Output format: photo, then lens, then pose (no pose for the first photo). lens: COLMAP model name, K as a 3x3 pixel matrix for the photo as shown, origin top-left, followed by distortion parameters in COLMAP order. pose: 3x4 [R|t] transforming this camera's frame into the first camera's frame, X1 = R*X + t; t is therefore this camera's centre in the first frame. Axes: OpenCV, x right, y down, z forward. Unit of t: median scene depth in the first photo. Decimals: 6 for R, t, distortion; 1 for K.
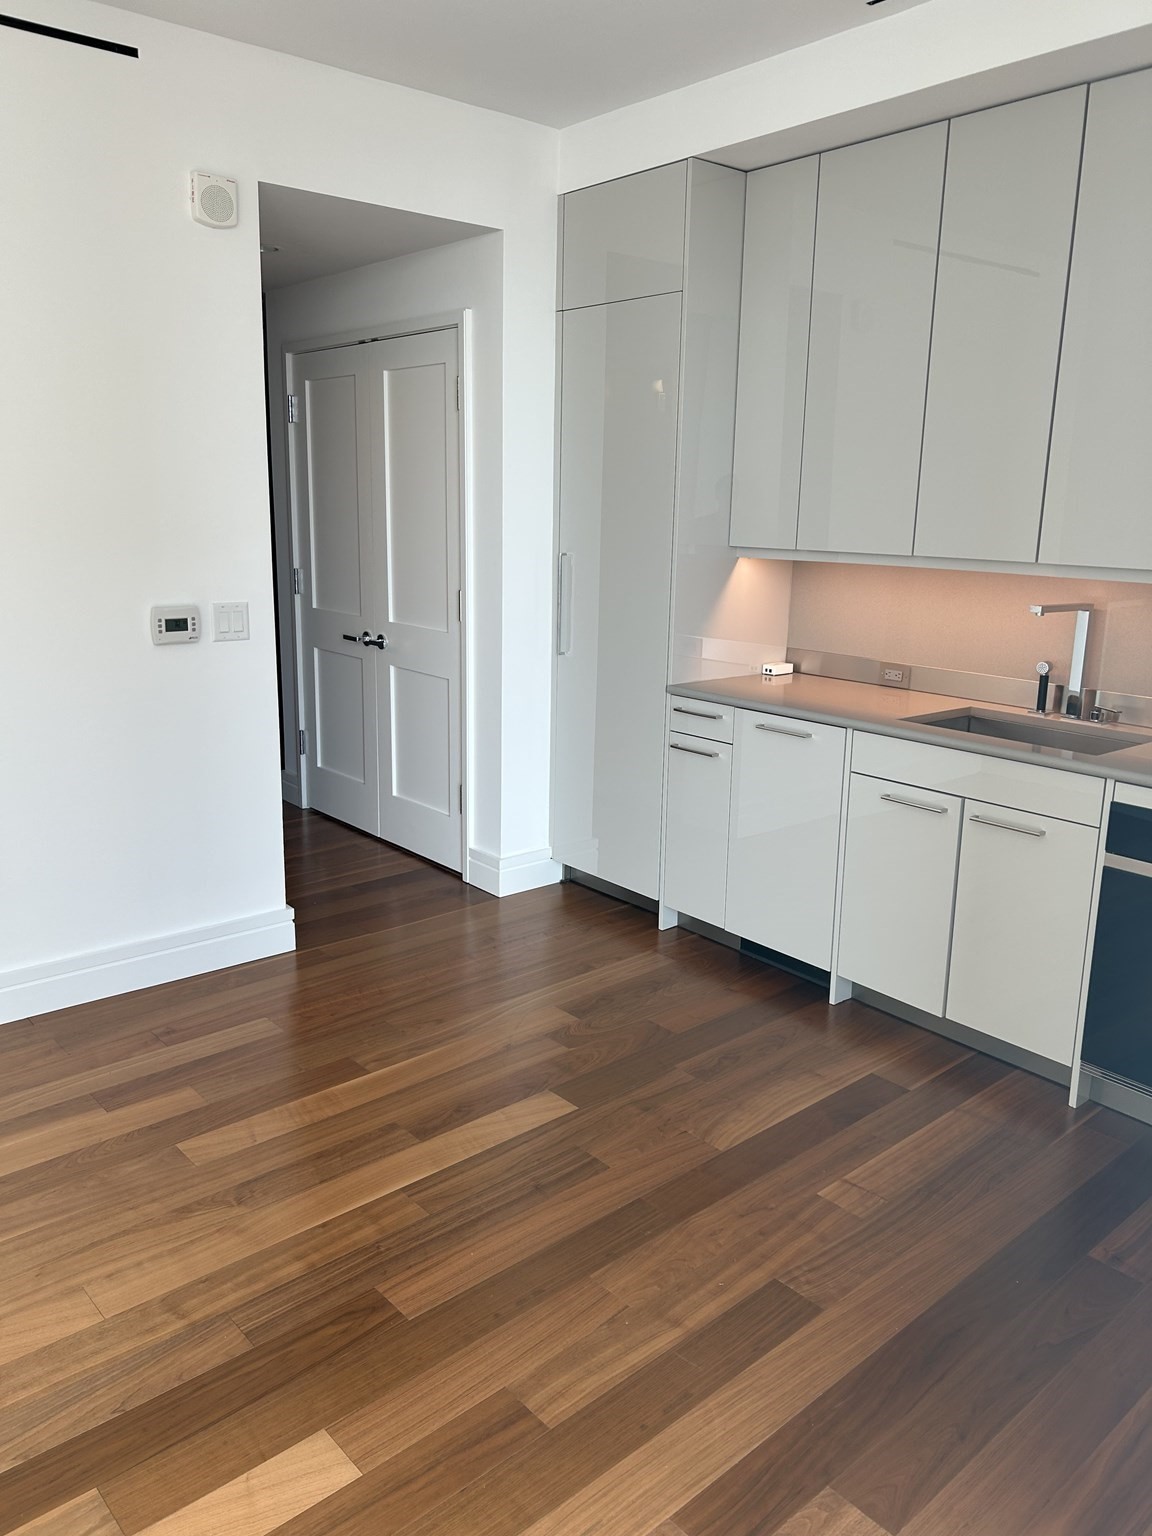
lens RADIAL K [[1184.2, 0, 576.0], [0, 1184.2, 768.0], [0, 0, 1]] dist [0.081697, -0.072570]
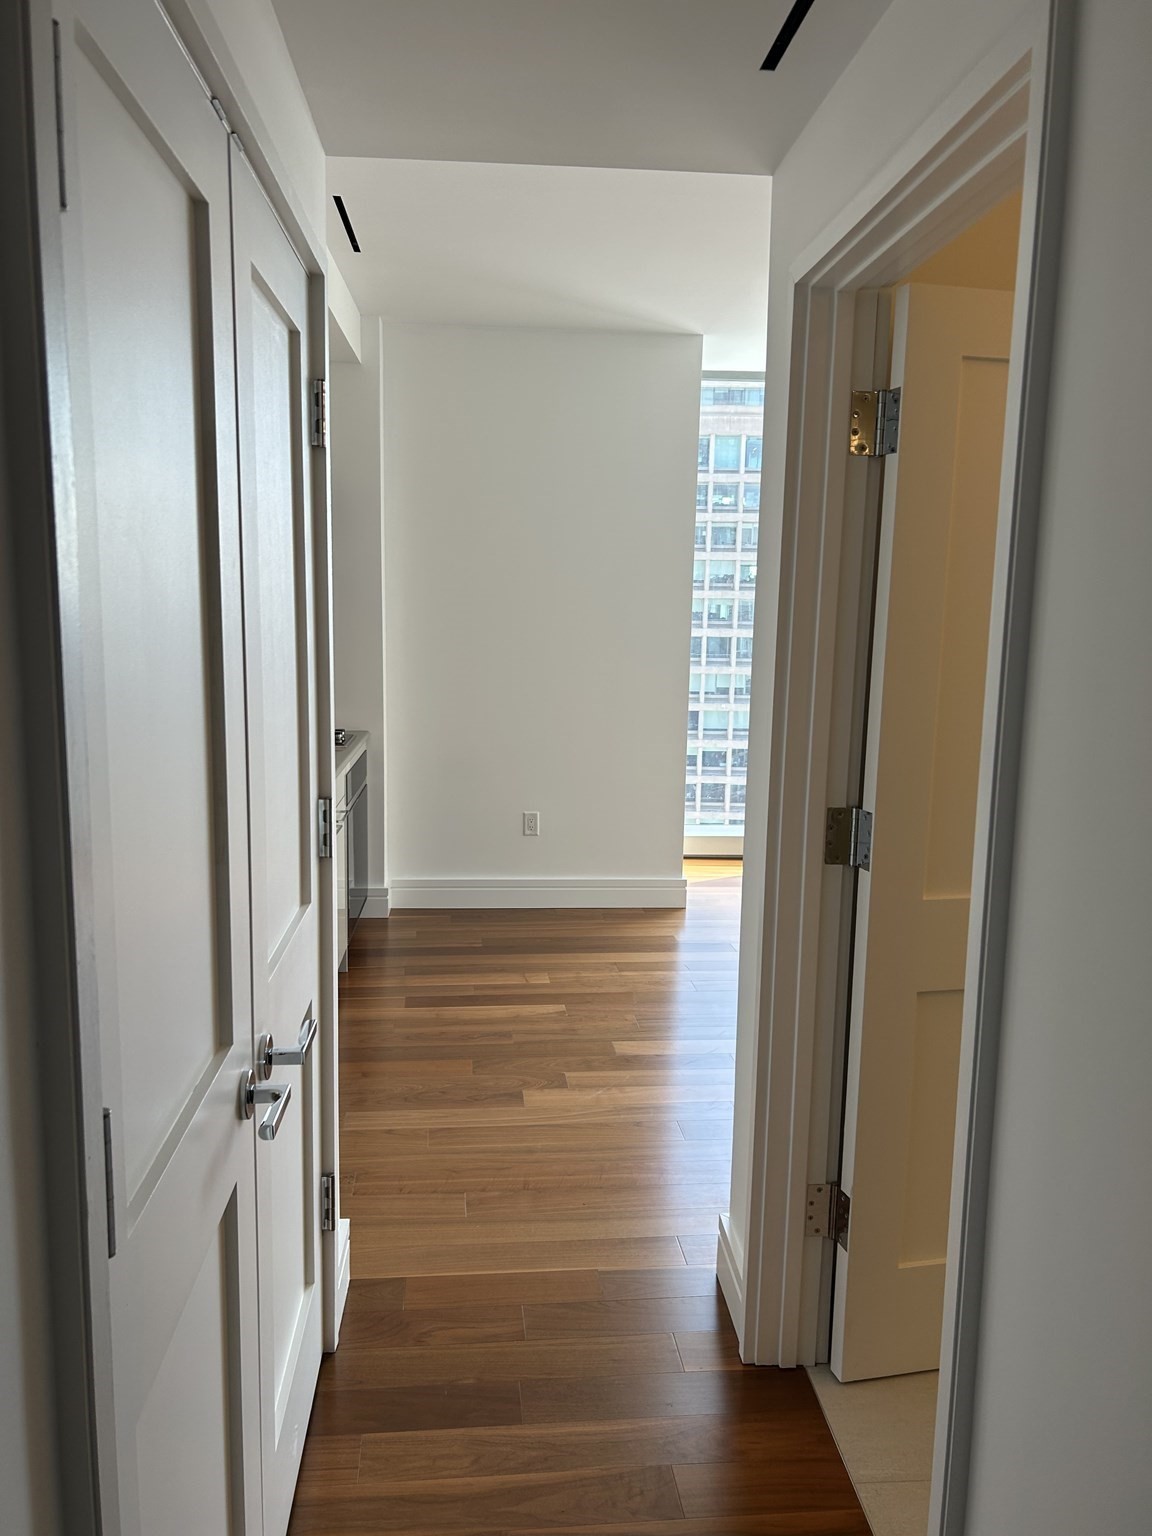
lens RADIAL K [[1153.1, 0, 576.0], [0, 1153.1, 768.0], [0, 0, 1]] dist [0.078051, -0.090994]
pose [[-0.819779, -0.122278, 0.559474, -0.665391], [0.092118, 0.936062, 0.339562, -0.468162], [-0.565223, 0.329904, -0.756100, 1.891531]]
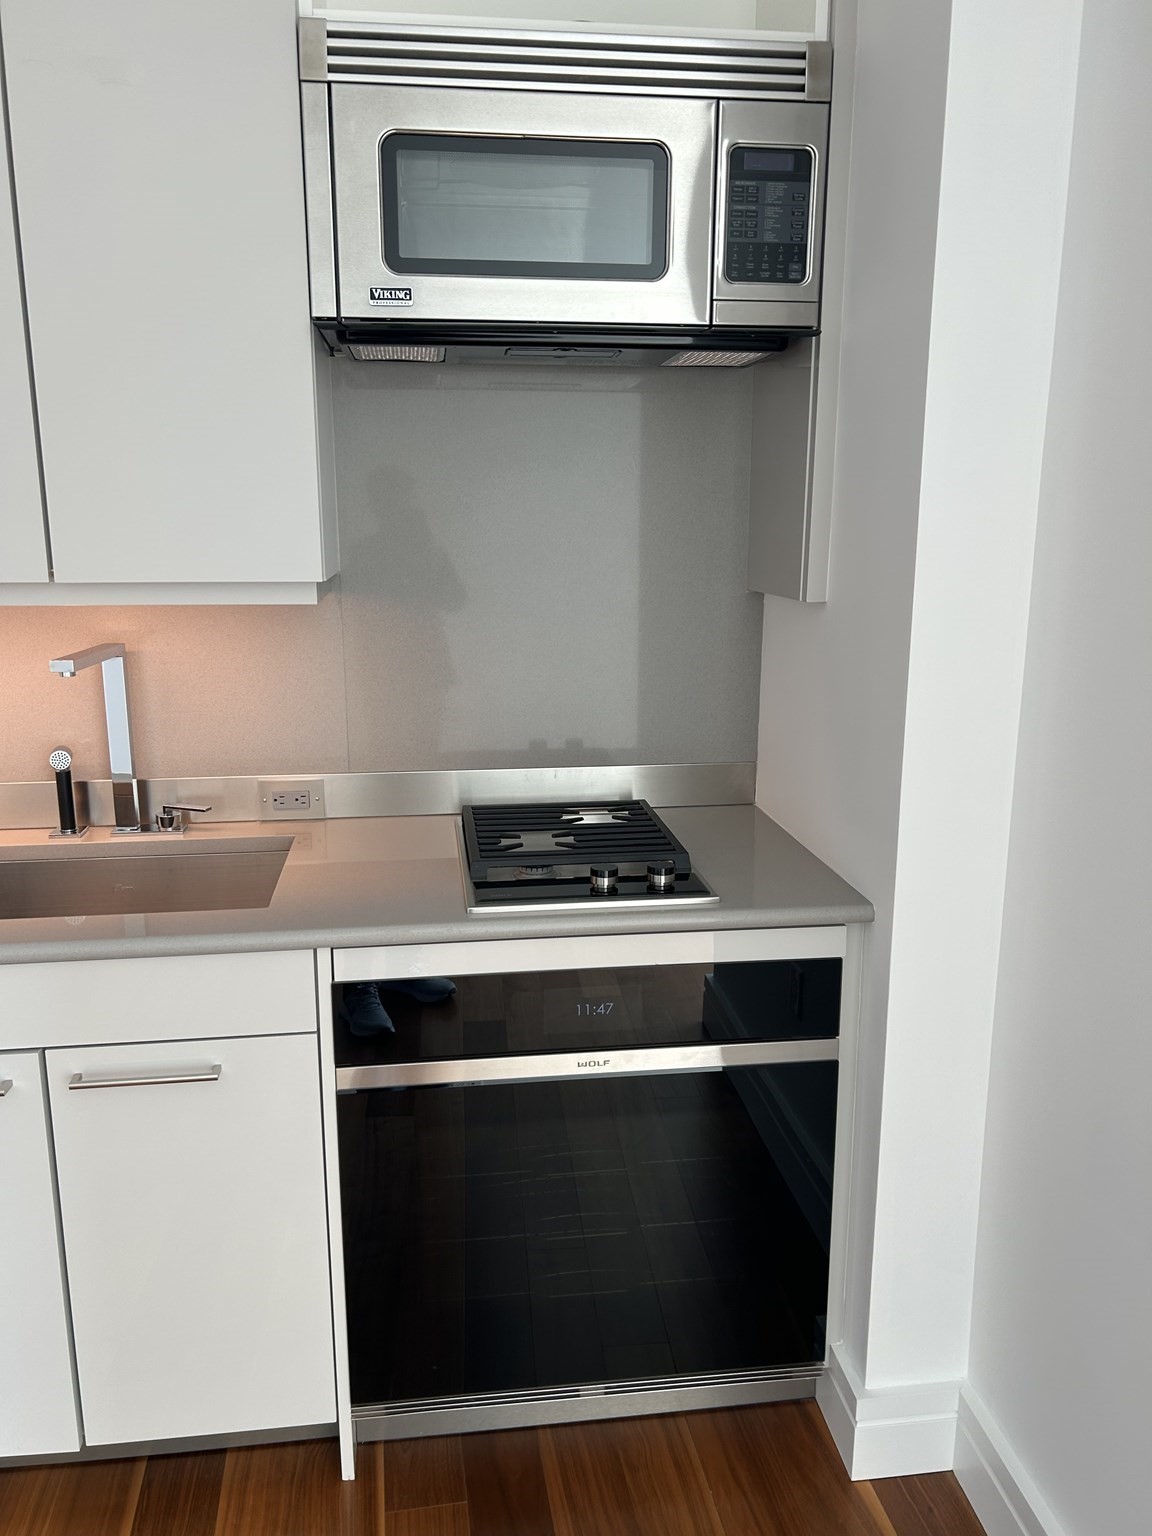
lens RADIAL K [[1132.8, 0, 576.0], [0, 1132.8, 768.0], [0, 0, 1]] dist [0.022464, -0.002594]
pose [[0.536378, -0.195957, 0.820914, 0.076521], [0.198200, 0.974717, 0.103169, -0.100904], [-0.820375, 0.107368, 0.561655, 0.554036]]
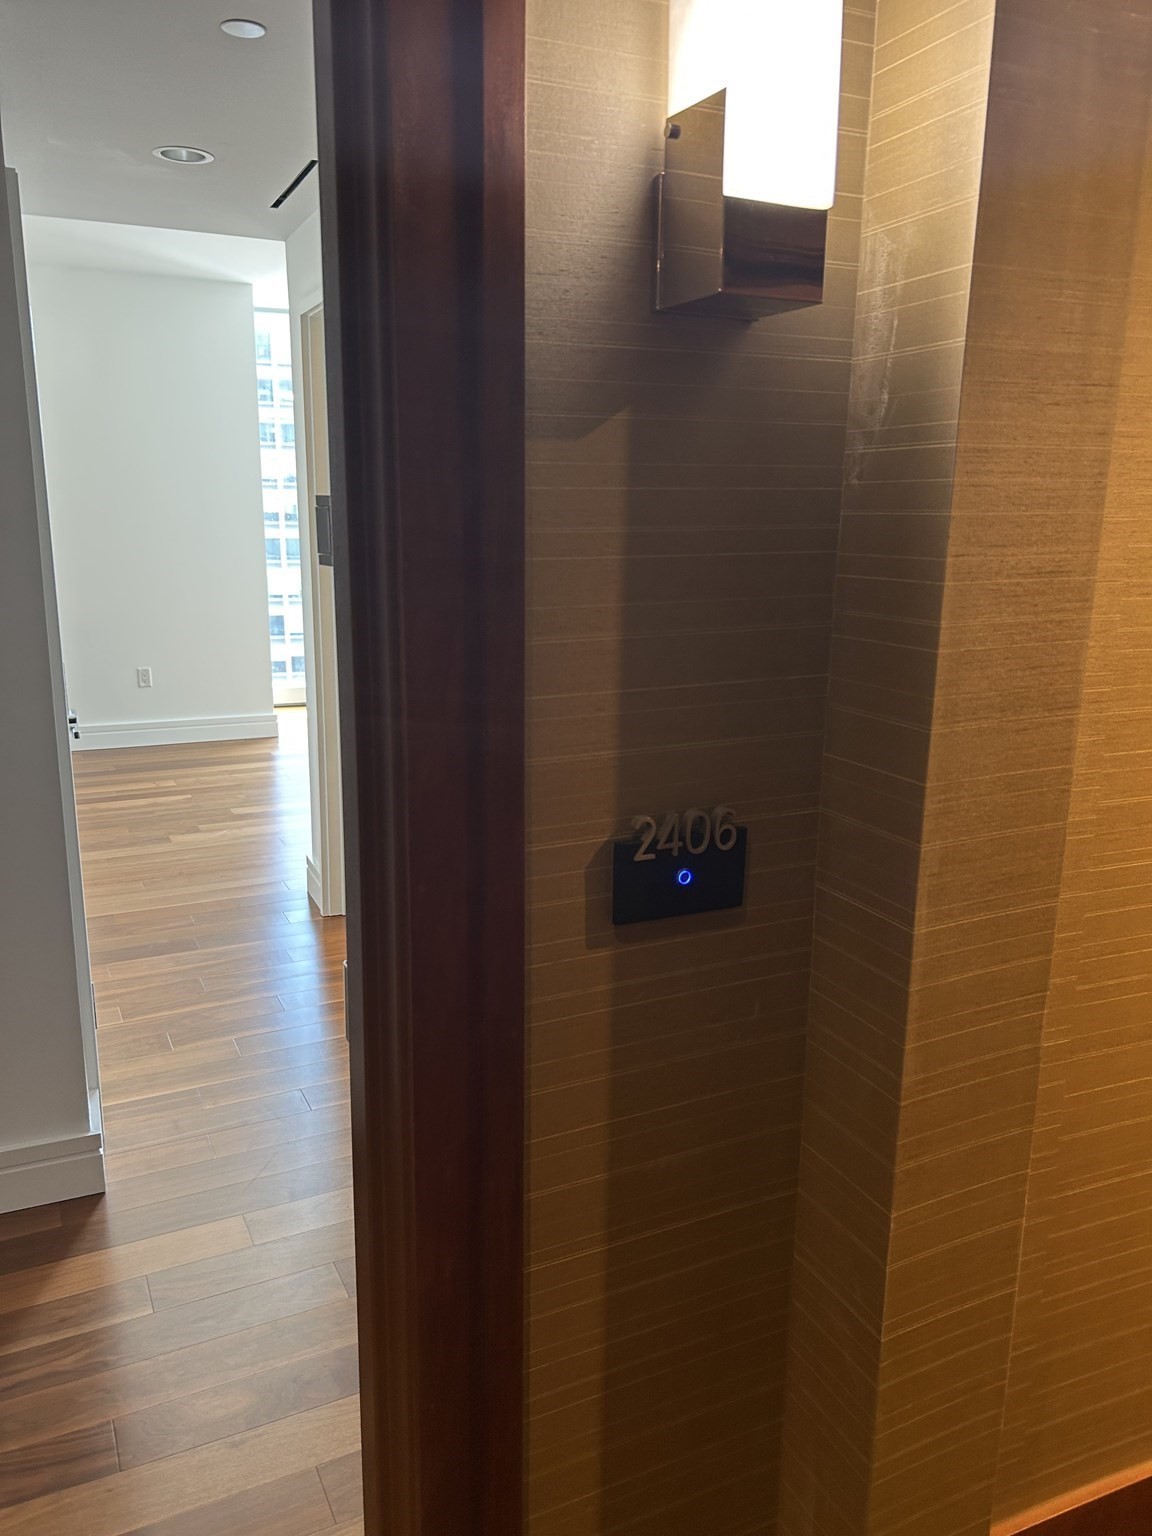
lens RADIAL K [[1184.2, 0, 576.0], [0, 1184.2, 768.0], [0, 0, 1]] dist [0.081697, -0.072570]
pose [[-0.965392, -0.086440, 0.246061, -1.013228], [0.028949, 0.902129, 0.430494, -0.602161], [-0.259191, 0.422719, -0.868406, 2.482049]]
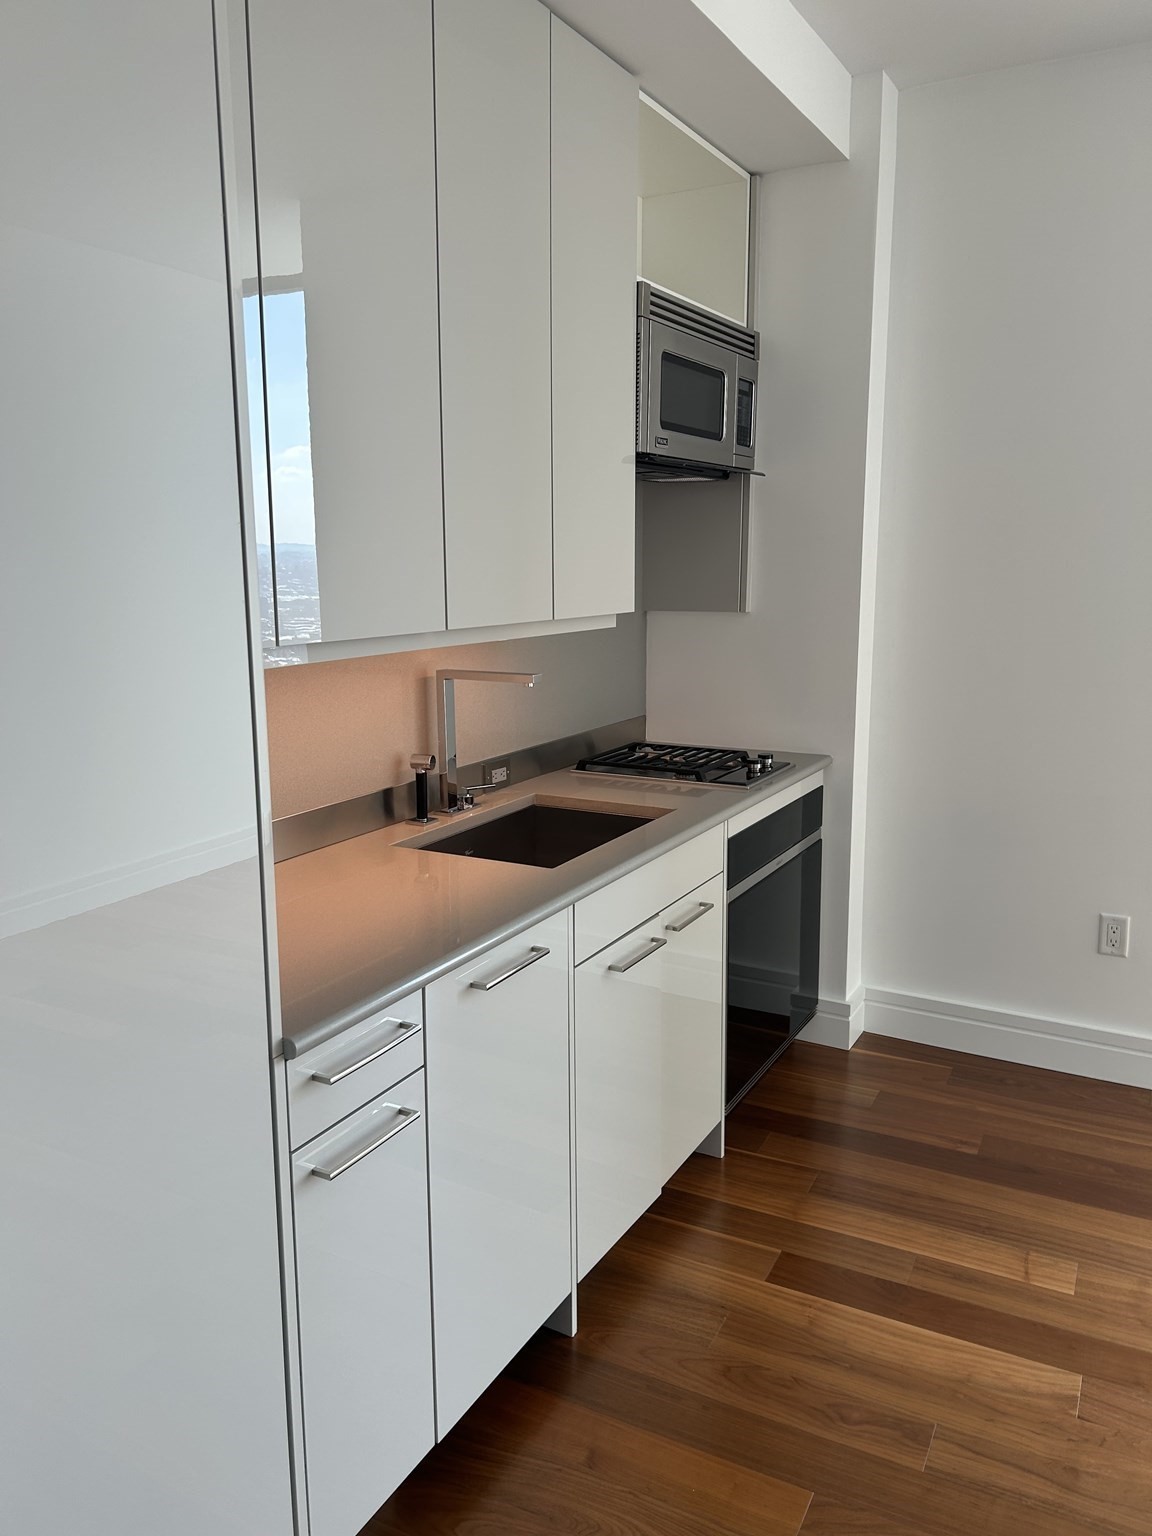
lens RADIAL K [[1184.2, 0, 576.0], [0, 1184.2, 768.0], [0, 0, 1]] dist [0.081697, -0.072570]
pose [[-0.374663, -0.188966, 0.907700, -0.357347], [0.203332, 0.938431, 0.279291, -0.306414], [-0.904590, 0.289204, -0.313173, 1.304233]]
